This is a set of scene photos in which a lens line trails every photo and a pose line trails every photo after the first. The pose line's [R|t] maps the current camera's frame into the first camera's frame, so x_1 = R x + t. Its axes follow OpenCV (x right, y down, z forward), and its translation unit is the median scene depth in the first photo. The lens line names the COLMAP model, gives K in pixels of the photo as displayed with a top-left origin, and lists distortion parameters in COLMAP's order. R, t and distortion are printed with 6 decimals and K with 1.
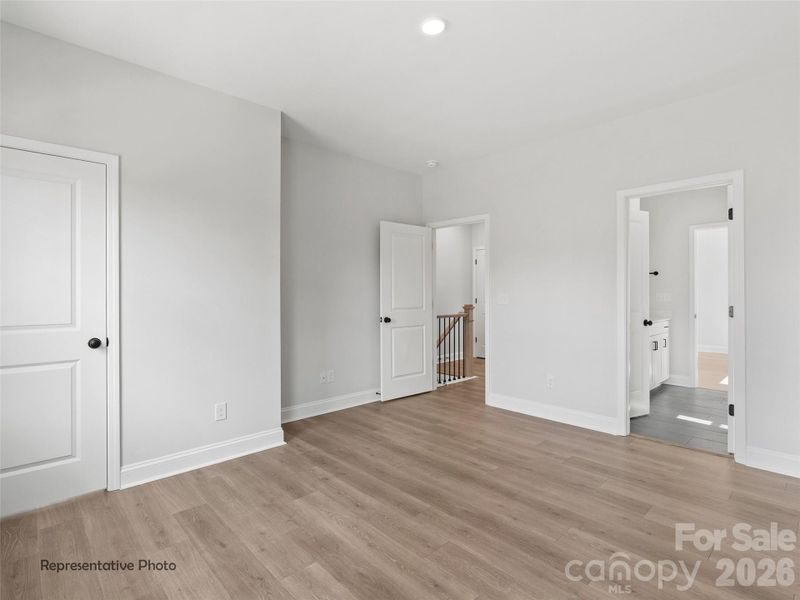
lens RADIAL K [[421.9, 0, 400.3], [0, 421.9, 289.7], [0, 0, 1]] dist [-0.002345, -0.000500]
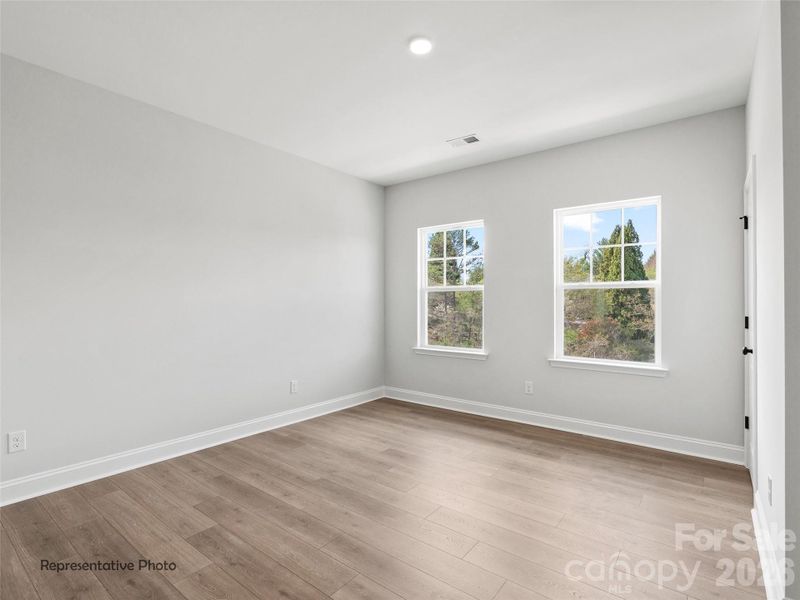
lens RADIAL K [[421.9, 0, 400.3], [0, 421.9, 289.7], [0, 0, 1]] dist [-0.002345, -0.000500]
pose [[-0.990634, -0.002567, -0.136519, 0.277997], [0.000967, 0.999666, -0.025810, -0.002752], [0.136540, -0.025700, -0.990301, 2.065934]]
